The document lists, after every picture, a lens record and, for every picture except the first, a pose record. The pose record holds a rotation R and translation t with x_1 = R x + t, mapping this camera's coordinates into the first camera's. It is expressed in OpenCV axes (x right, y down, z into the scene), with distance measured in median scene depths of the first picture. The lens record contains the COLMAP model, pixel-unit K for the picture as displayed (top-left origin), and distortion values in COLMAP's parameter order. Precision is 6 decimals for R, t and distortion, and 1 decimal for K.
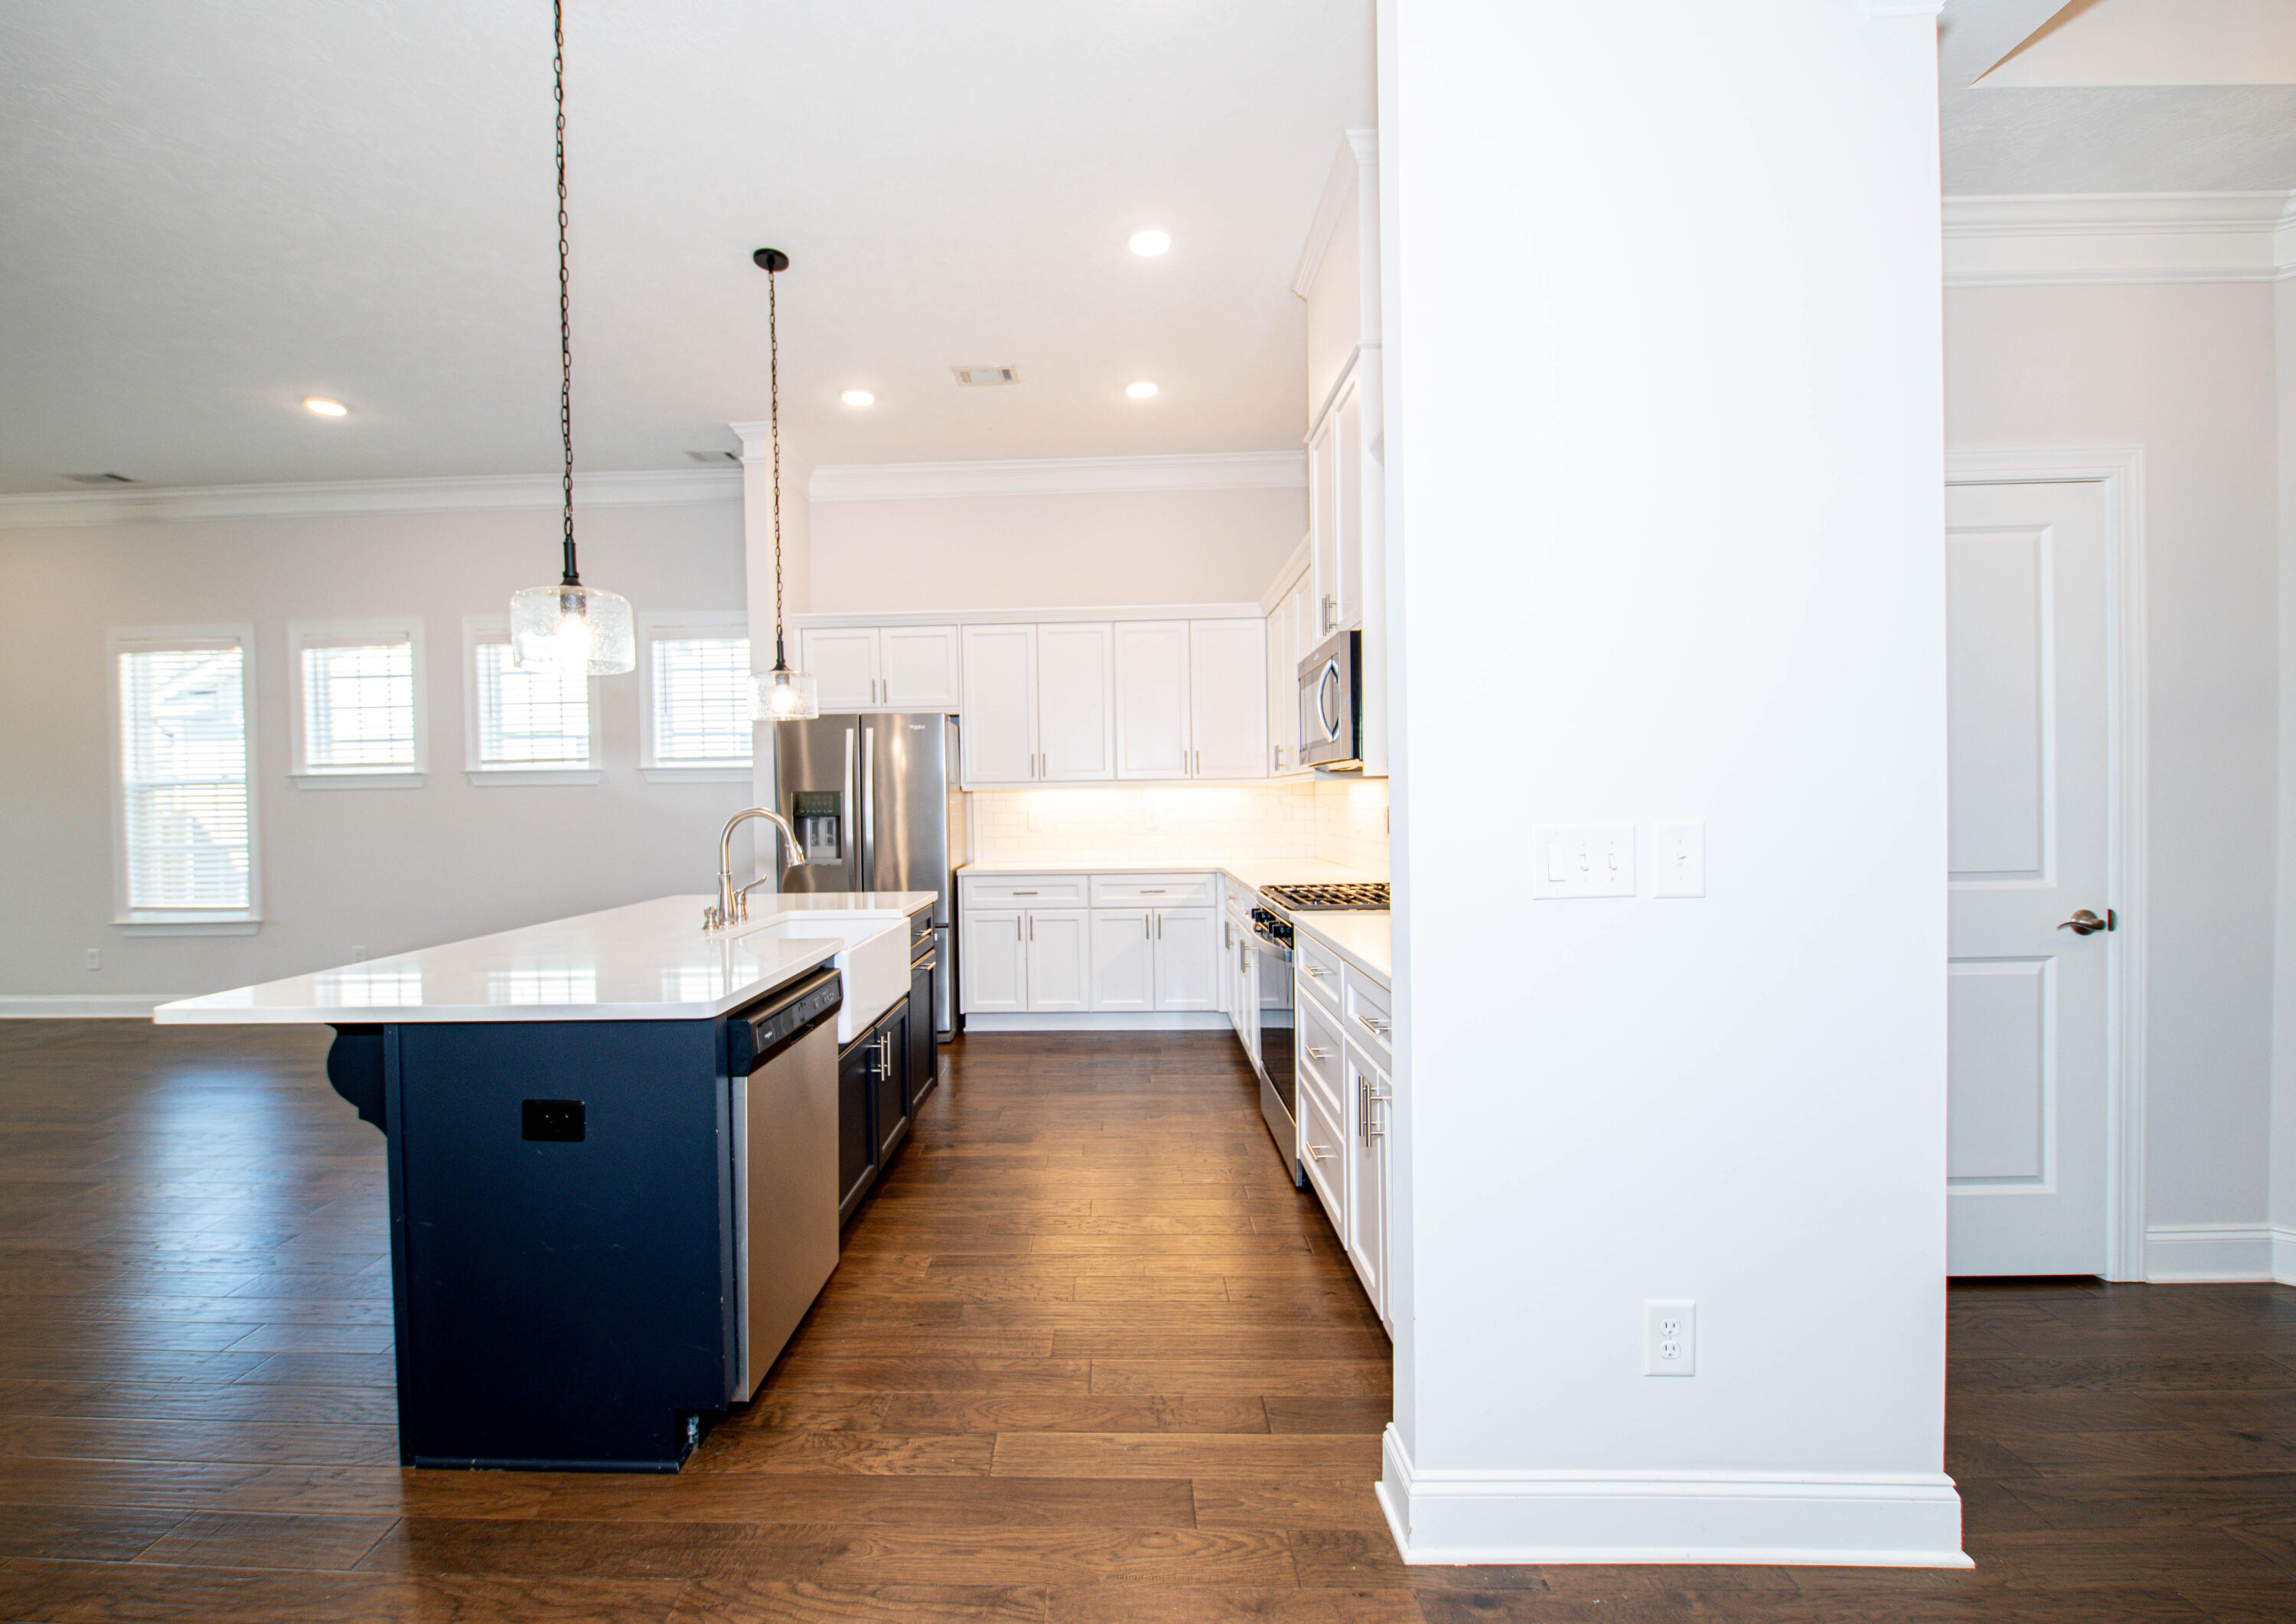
lens RADIAL K [[986.9, 0, 1139.4], [0, 986.9, 808.0], [0, 0, 1]] dist [-0.000427, -0.004145]
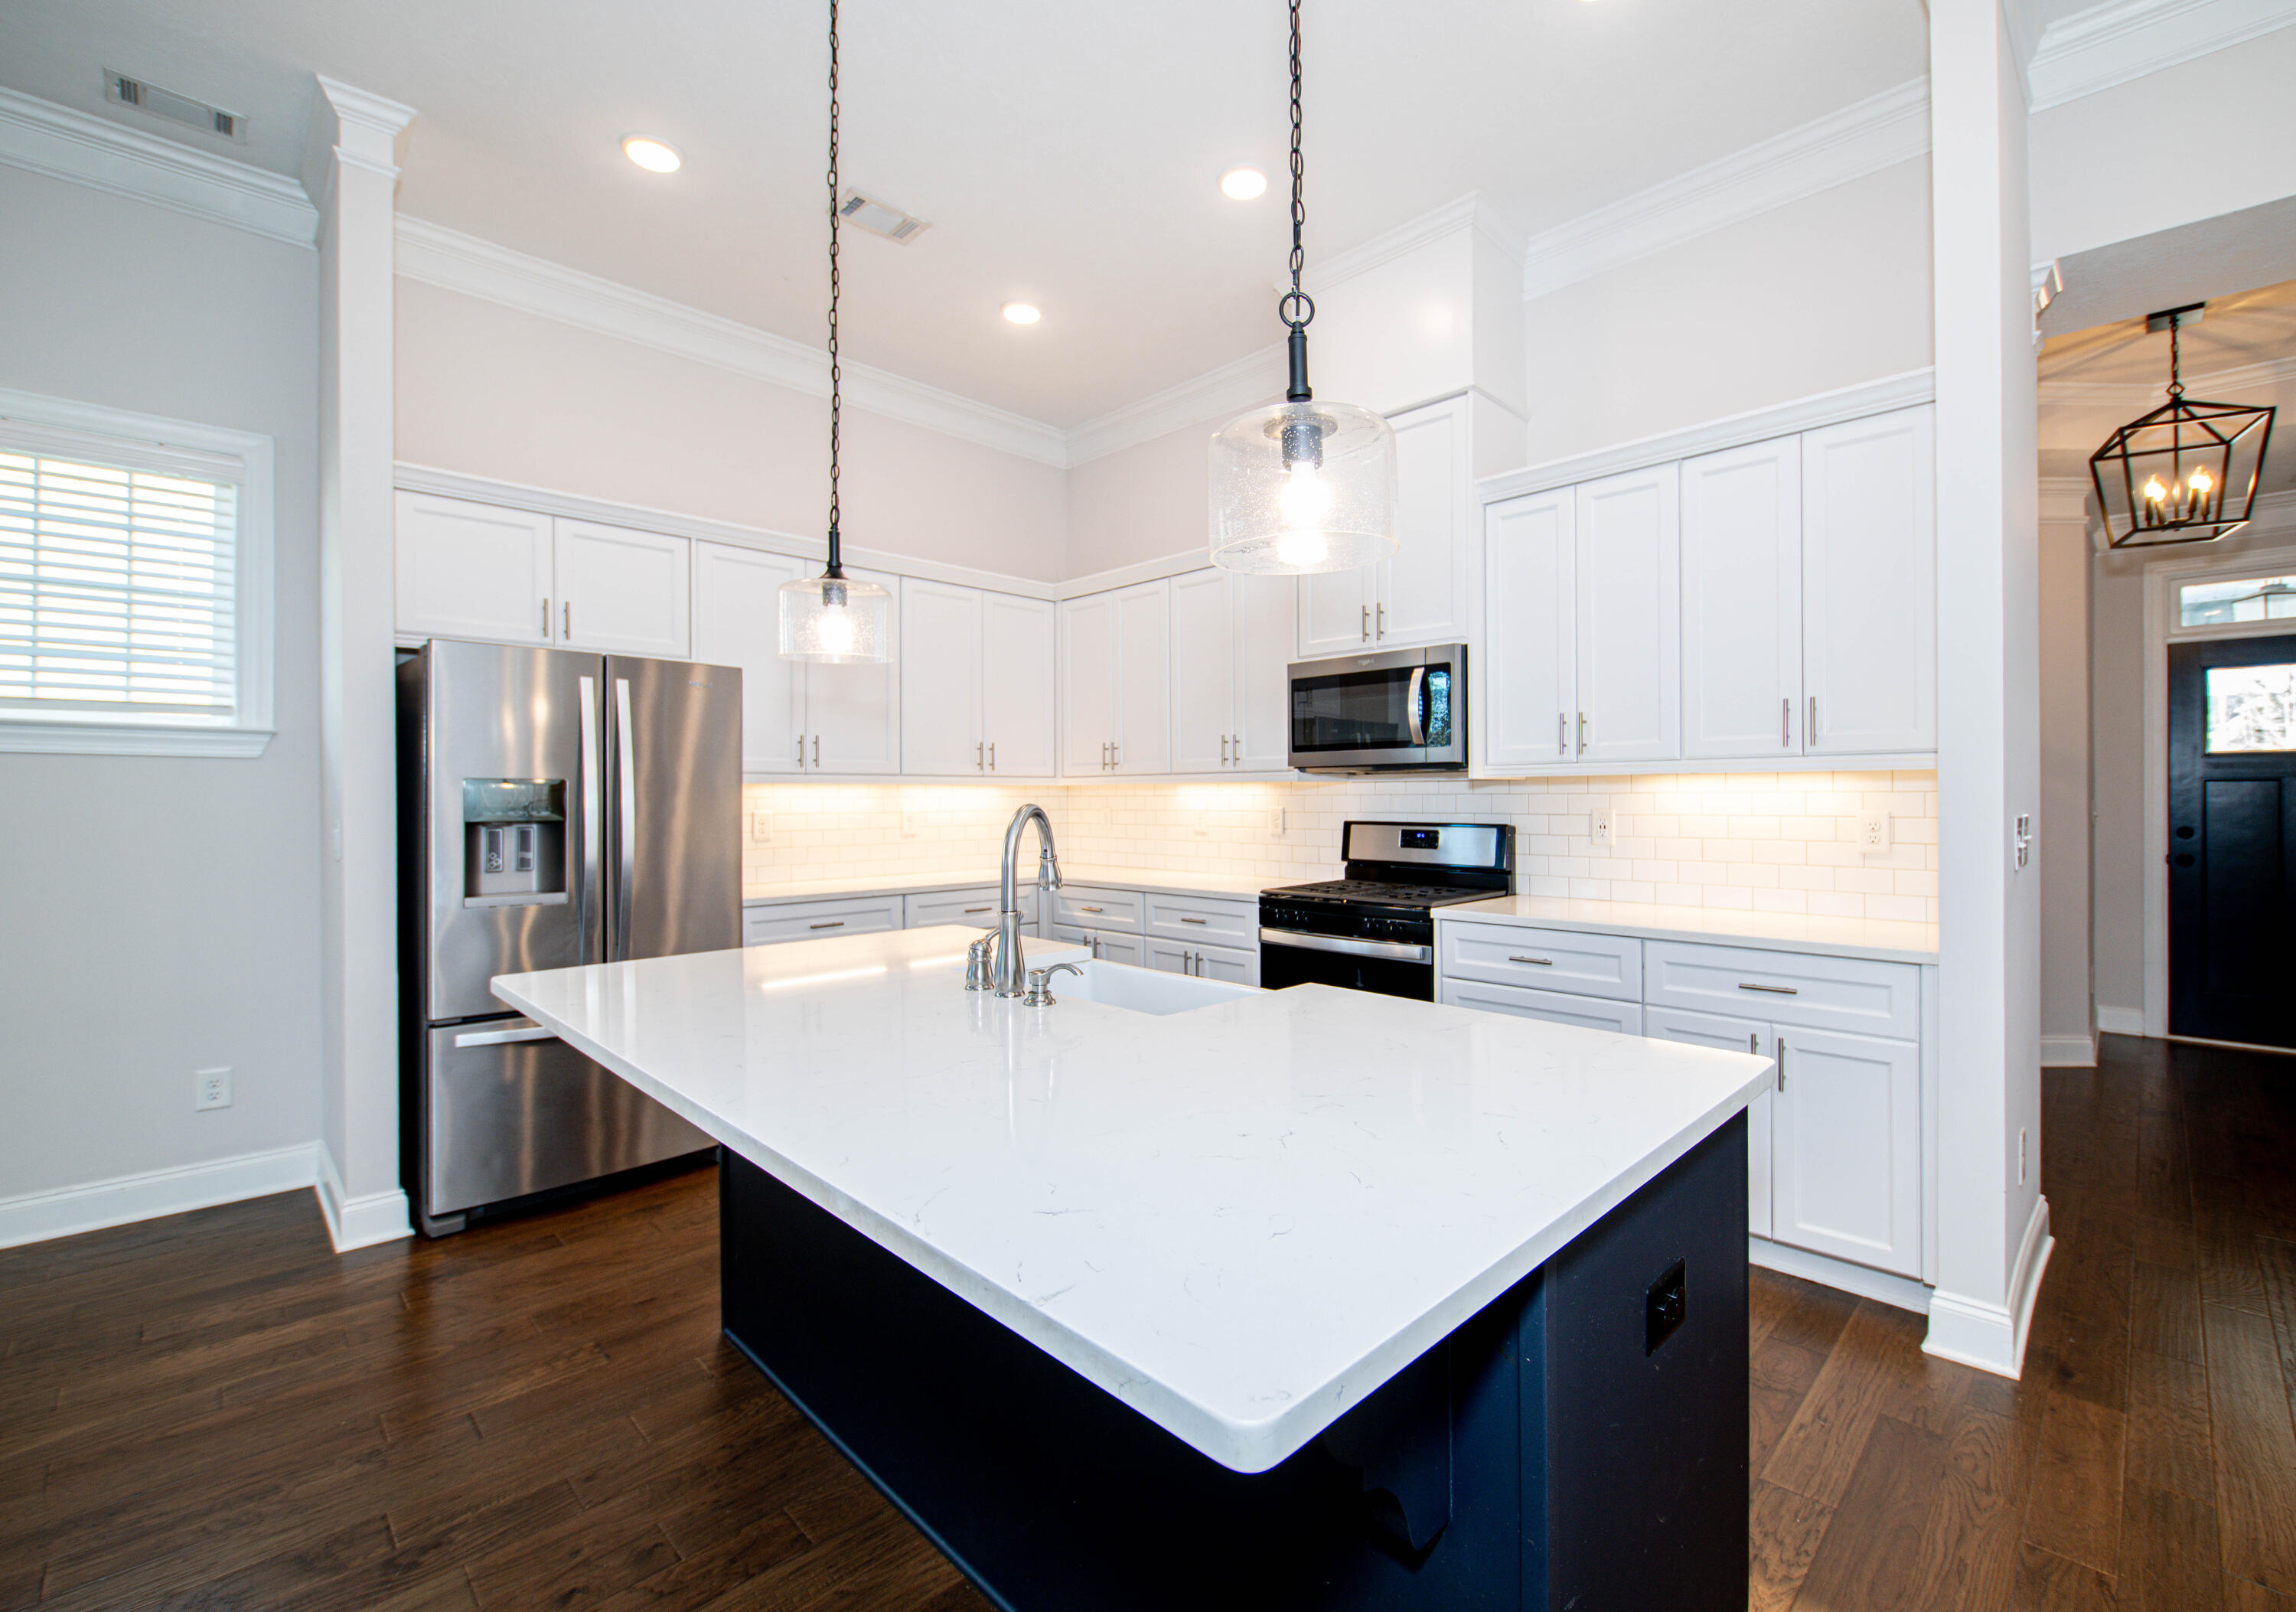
lens RADIAL K [[987.0, 0, 1211.9], [0, 987.0, 797.3], [0, 0, 1]] dist [-0.000427, -0.004145]
pose [[0.667395, 0.013932, 0.744573, -1.165371], [-0.000835, 0.999838, -0.017960, 0.009185], [-0.744703, 0.011364, 0.667299, 0.737393]]
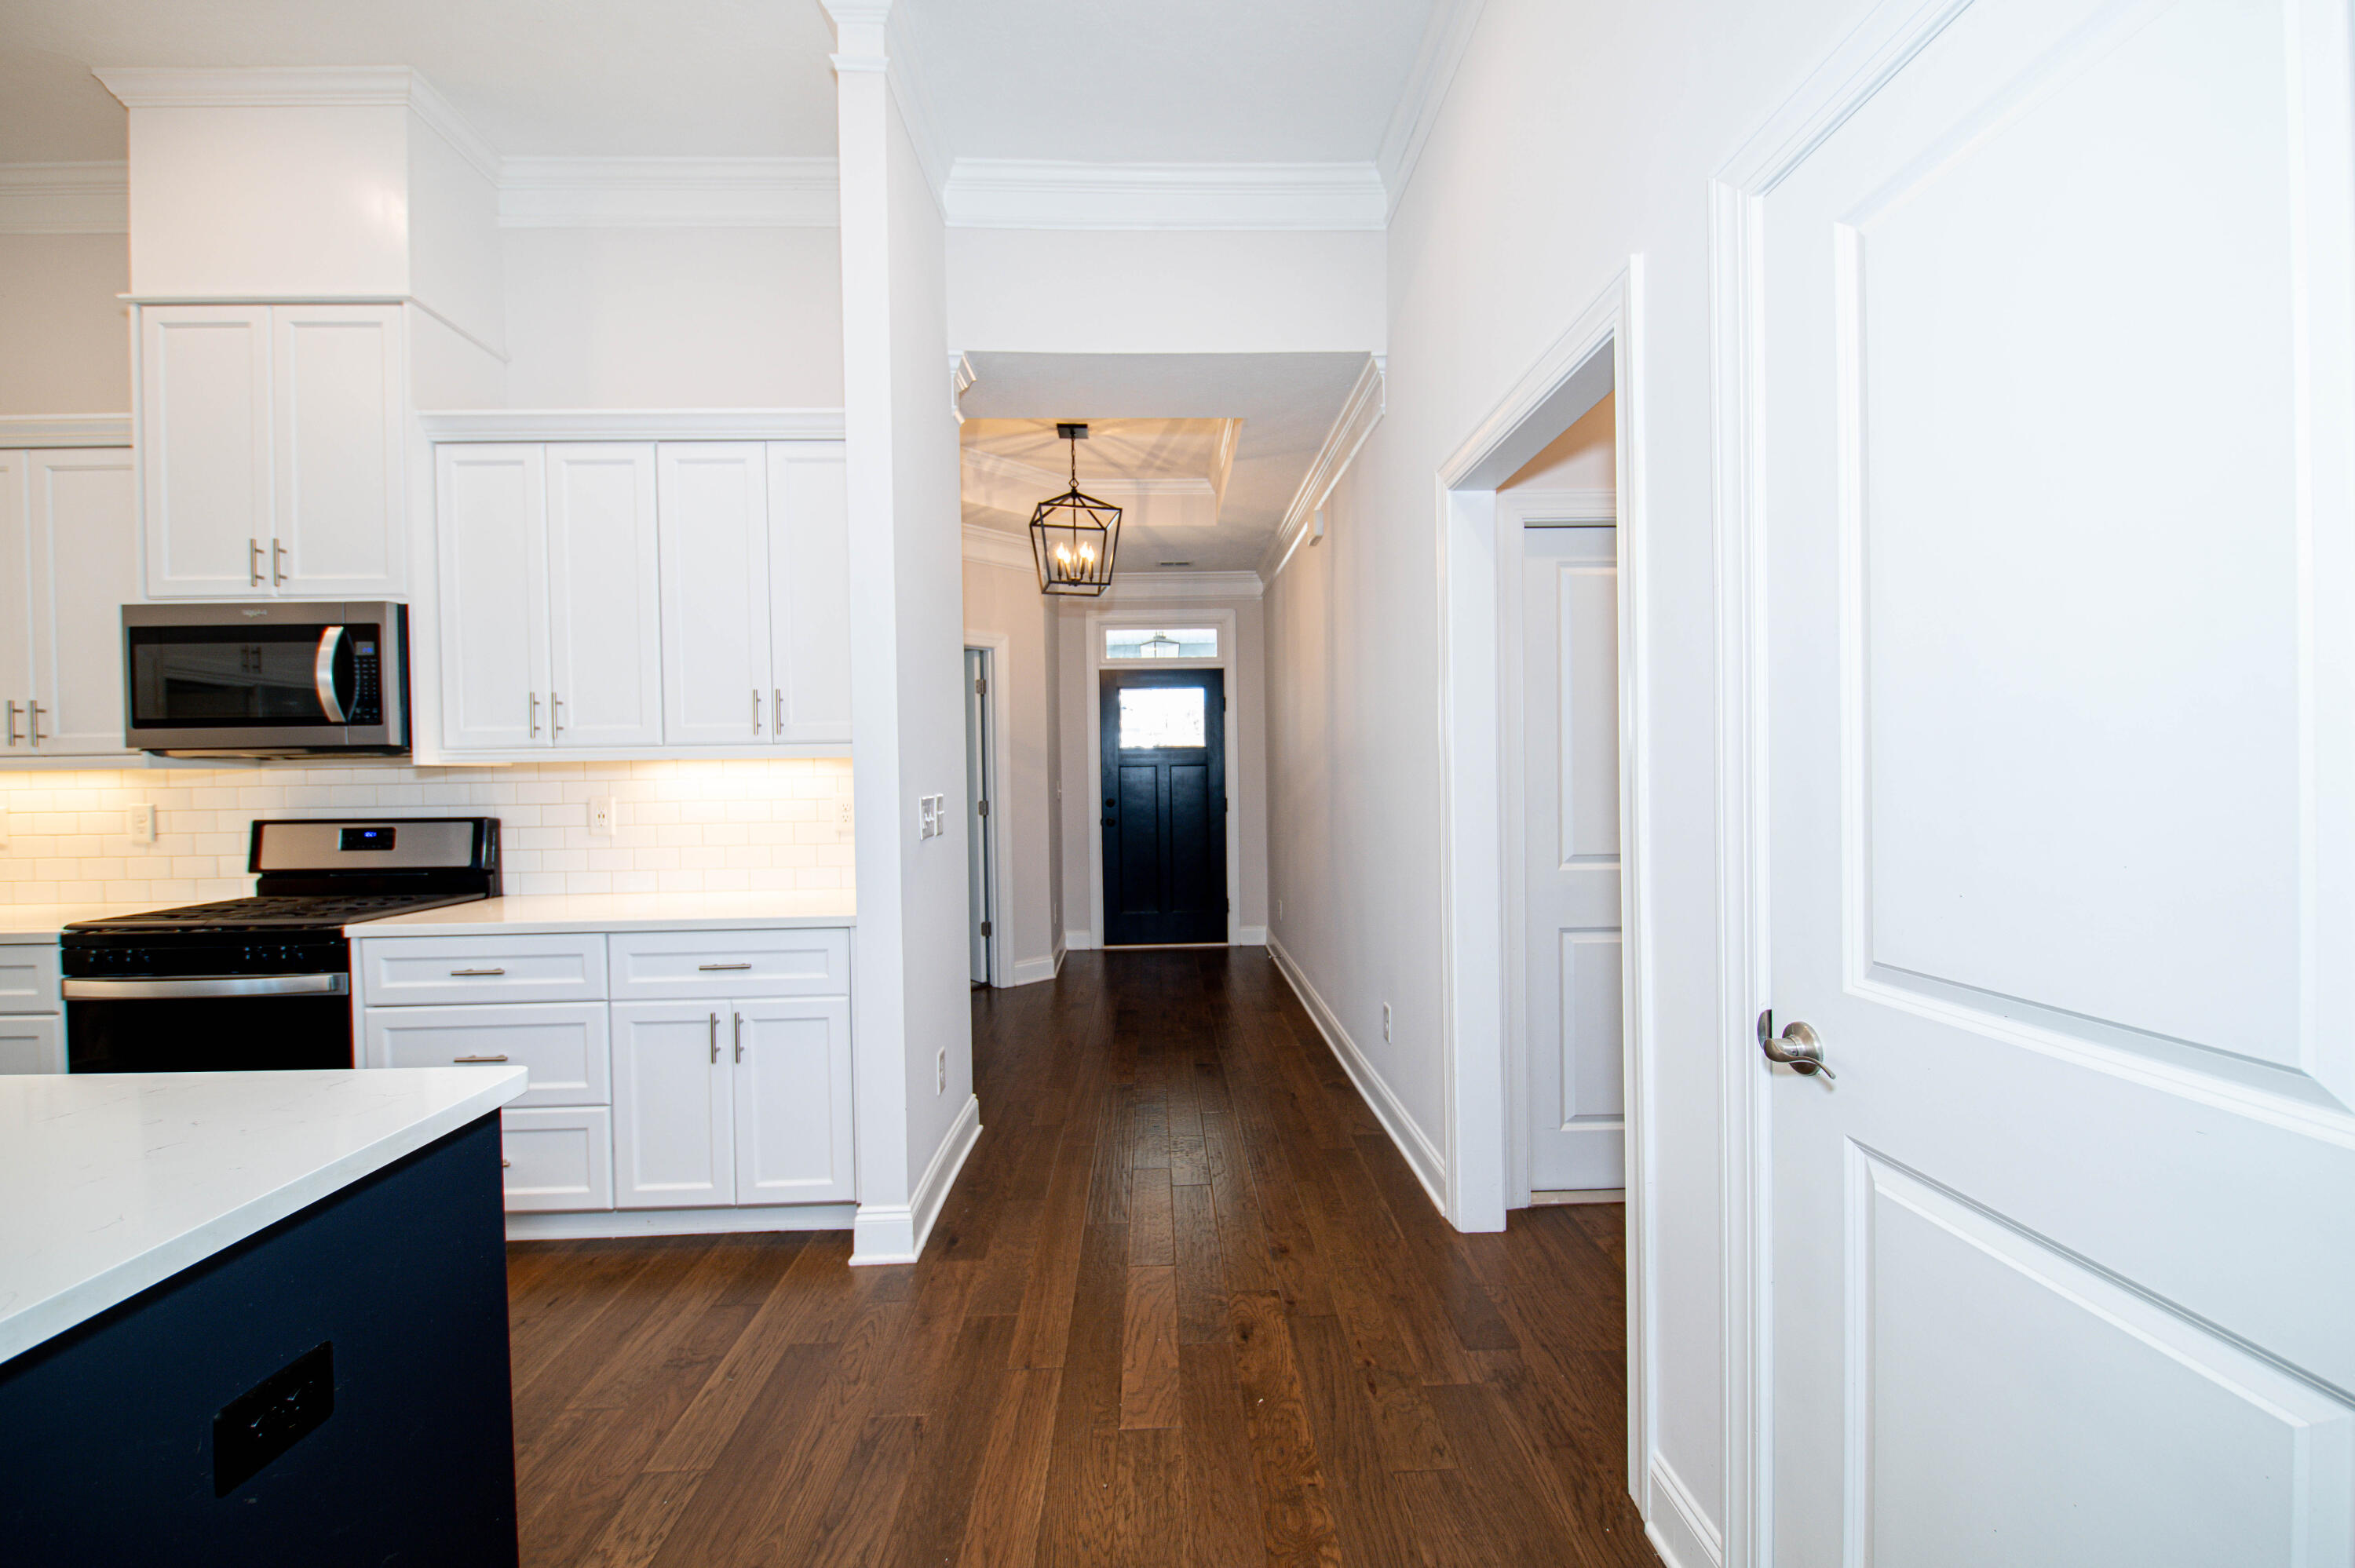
lens RADIAL K [[924.0, 0, 1185.1], [0, 924.0, 787.0], [0, 0, 1]] dist [0.002654, -0.005277]
pose [[-0.068990, 0.005241, 0.997604, -1.020624], [0.026525, 0.999642, -0.003417, 0.012392], [-0.997265, 0.026225, -0.069104, 0.528927]]
